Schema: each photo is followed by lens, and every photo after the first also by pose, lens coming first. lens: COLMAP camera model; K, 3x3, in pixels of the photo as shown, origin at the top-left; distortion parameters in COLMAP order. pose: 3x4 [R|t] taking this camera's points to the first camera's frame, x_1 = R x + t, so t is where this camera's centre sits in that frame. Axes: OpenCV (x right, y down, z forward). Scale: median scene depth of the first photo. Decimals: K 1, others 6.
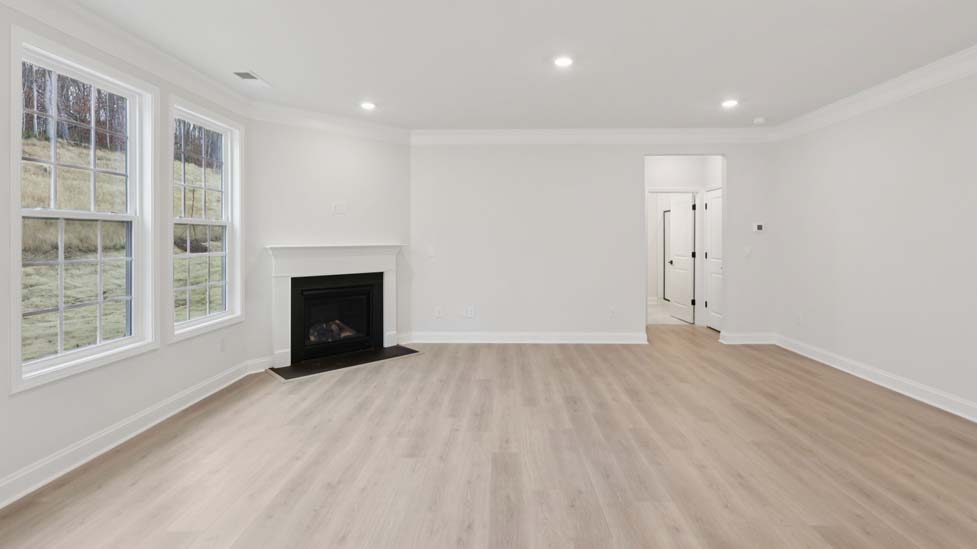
lens RADIAL K [[458.3, 0, 485.5], [0, 458.3, 238.2], [0, 0, 1]] dist [0.000527, -0.000181]
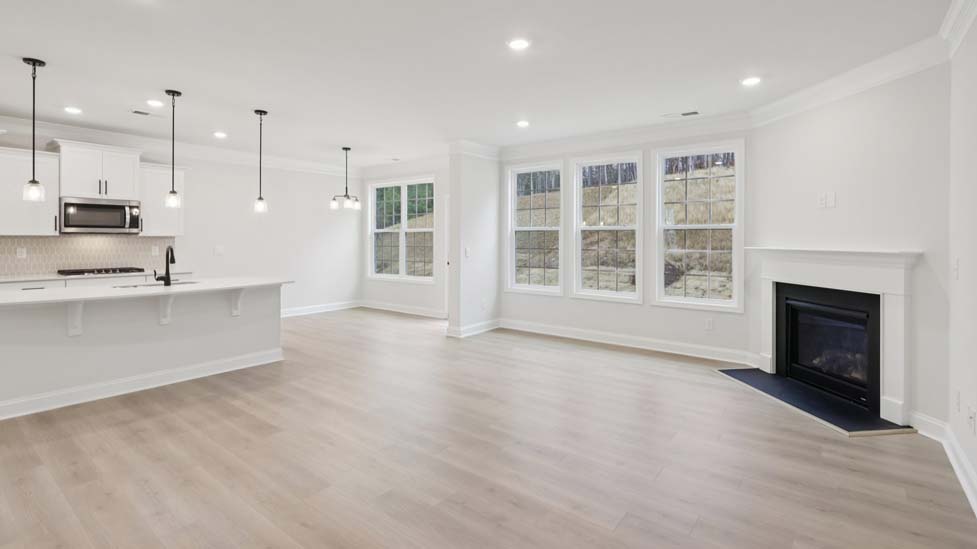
lens RADIAL K [[453.3, 0, 489.8], [0, 453.3, 243.1], [0, 0, 1]] dist [0.001732, -0.000254]
pose [[-0.591729, 0.004994, -0.806122, 0.598219], [-0.001442, 0.999973, 0.007254, 0.000409], [0.806136, 0.005455, -0.591705, 0.963669]]
